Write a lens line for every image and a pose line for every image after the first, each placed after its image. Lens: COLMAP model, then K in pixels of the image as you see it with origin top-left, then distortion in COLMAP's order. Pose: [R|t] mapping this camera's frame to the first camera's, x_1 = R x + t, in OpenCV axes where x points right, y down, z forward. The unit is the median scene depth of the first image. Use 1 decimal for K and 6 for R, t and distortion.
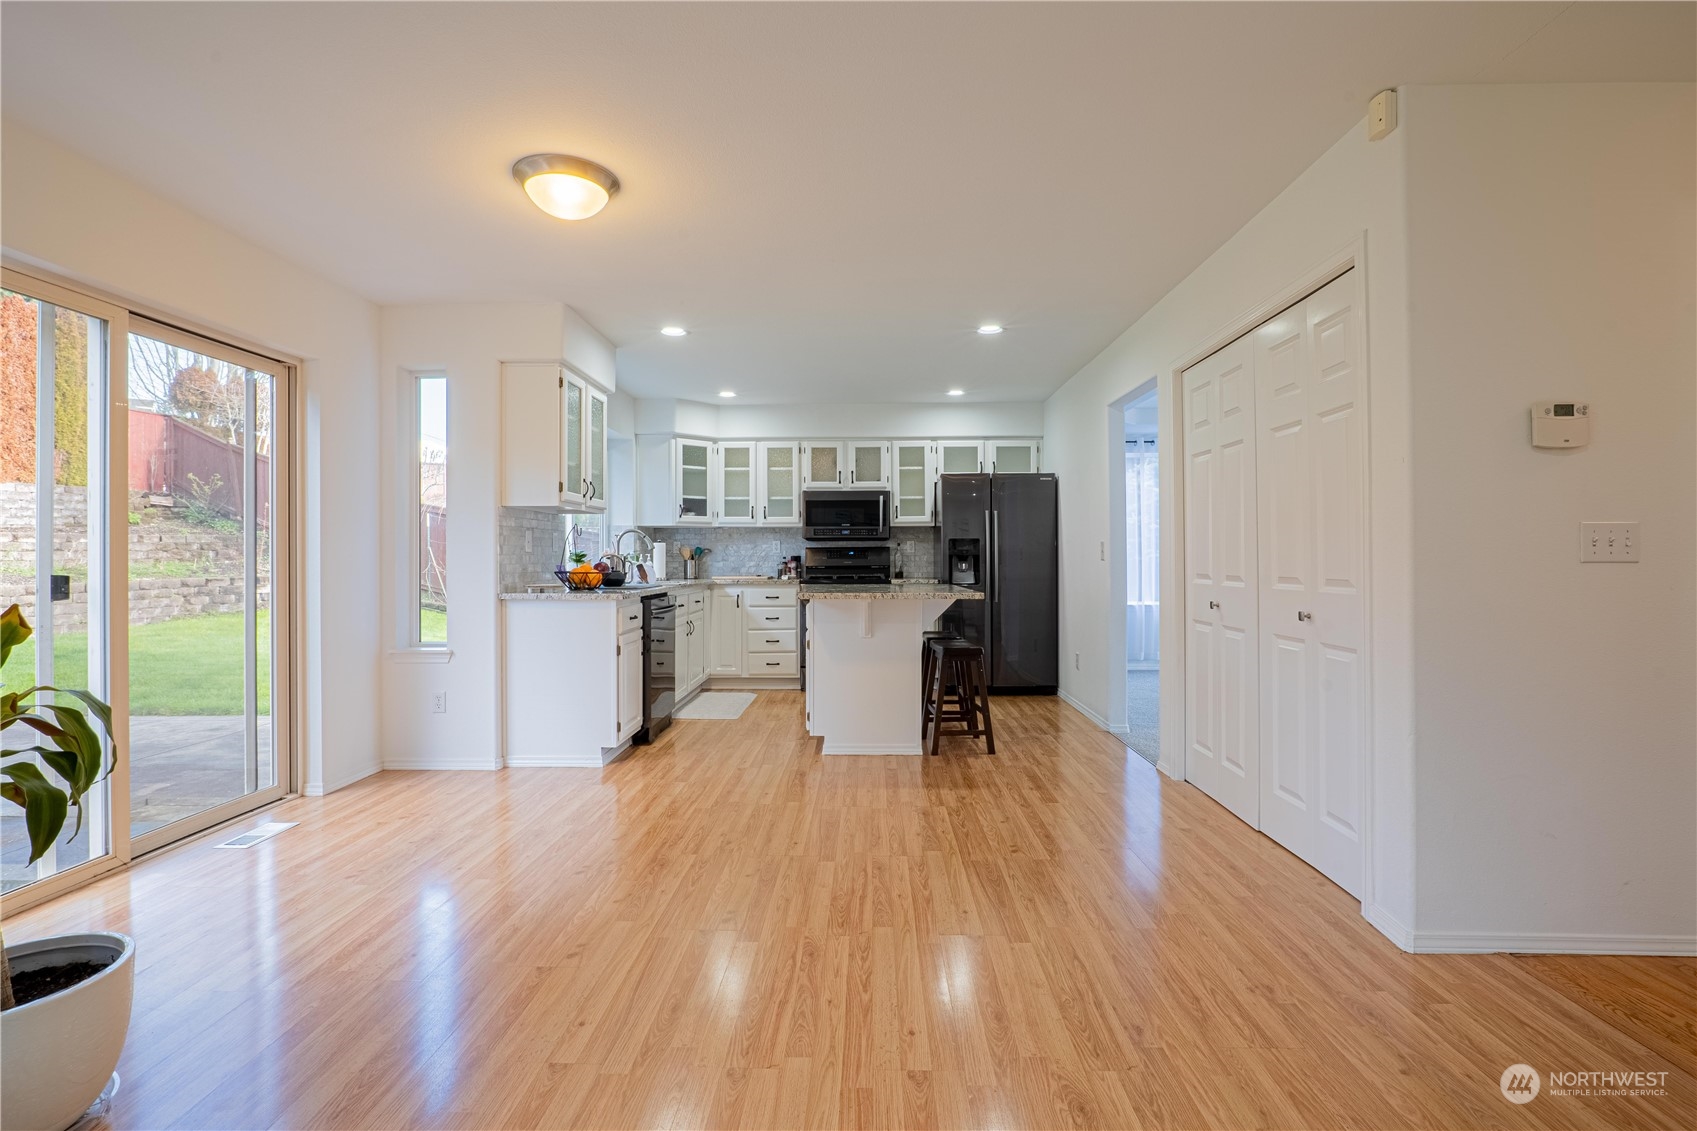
lens RADIAL K [[791.5, 0, 847.9], [0, 791.5, 557.3], [0, 0, 1]] dist [-0.028733, 0.008352]
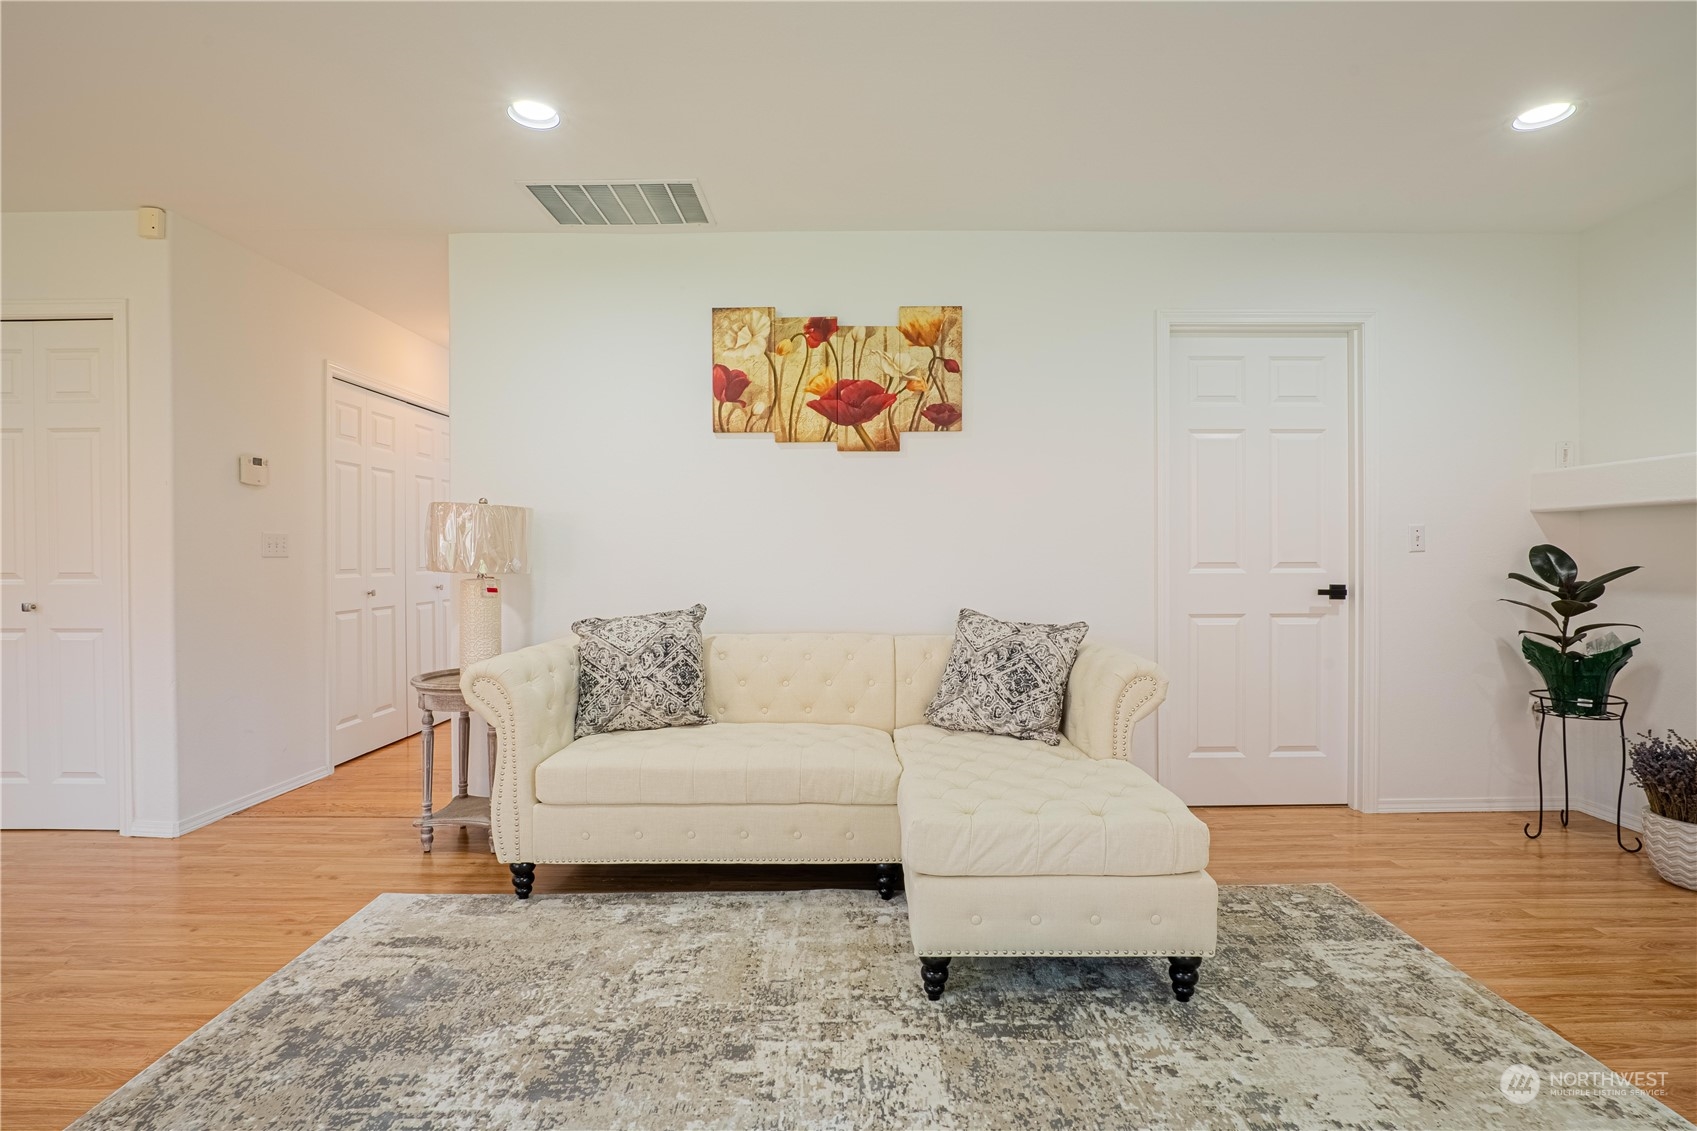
lens RADIAL K [[791.5, 0, 847.9], [0, 791.5, 557.3], [0, 0, 1]] dist [-0.028733, 0.008352]
pose [[-0.028994, -0.002269, 0.999577, -0.224441], [0.000999, 0.999997, 0.002299, 0.001435], [-0.999579, 0.001065, -0.028992, -0.052098]]
